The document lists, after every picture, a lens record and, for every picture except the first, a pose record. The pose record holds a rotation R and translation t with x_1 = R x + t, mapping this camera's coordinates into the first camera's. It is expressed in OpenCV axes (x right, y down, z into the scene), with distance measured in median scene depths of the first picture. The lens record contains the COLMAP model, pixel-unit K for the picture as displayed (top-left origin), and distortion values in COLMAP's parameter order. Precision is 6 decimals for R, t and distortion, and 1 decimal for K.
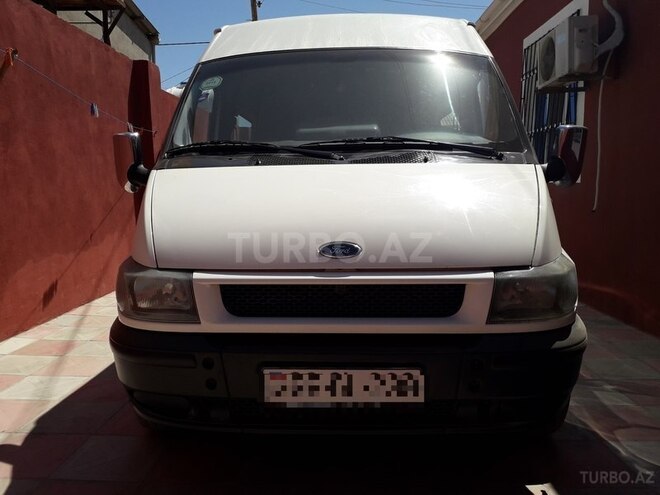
lens RADIAL K [[553.9, 0, 330.0], [0, 553.9, 247.5], [0, 0, 1]] dist [0.010301, 0.001449]
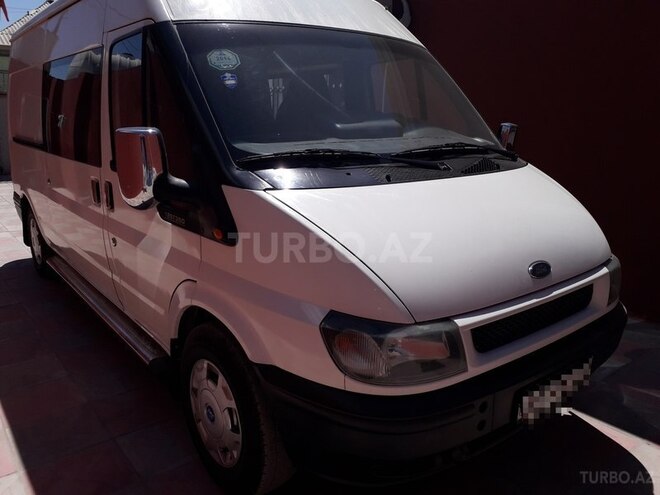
lens RADIAL K [[553.9, 0, 330.0], [0, 553.9, 247.5], [0, 0, 1]] dist [0.010301, 0.001449]
pose [[0.749514, -0.149336, 0.644924, -0.992602], [0.053448, 0.984694, 0.165896, -0.242855], [-0.659827, -0.089872, 0.746023, 0.453758]]
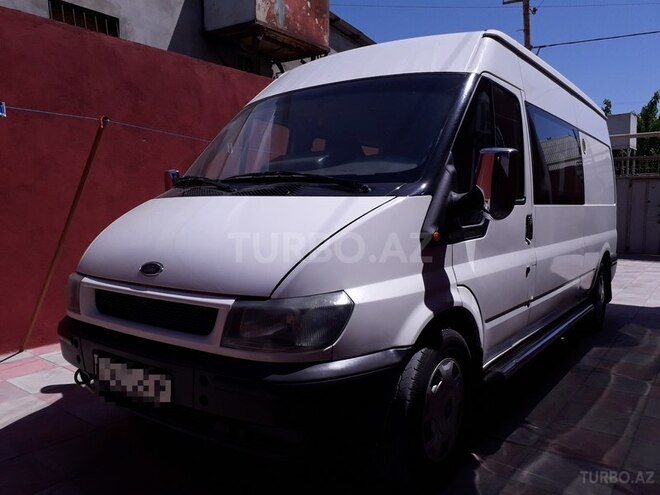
lens RADIAL K [[553.9, 0, 330.0], [0, 553.9, 247.5], [0, 0, 1]] dist [0.010301, 0.001449]
pose [[0.818071, 0.052184, -0.572745, 1.045628], [-0.063687, 0.997970, -0.000039, -0.069281], [0.571580, 0.036509, 0.819734, 0.209209]]
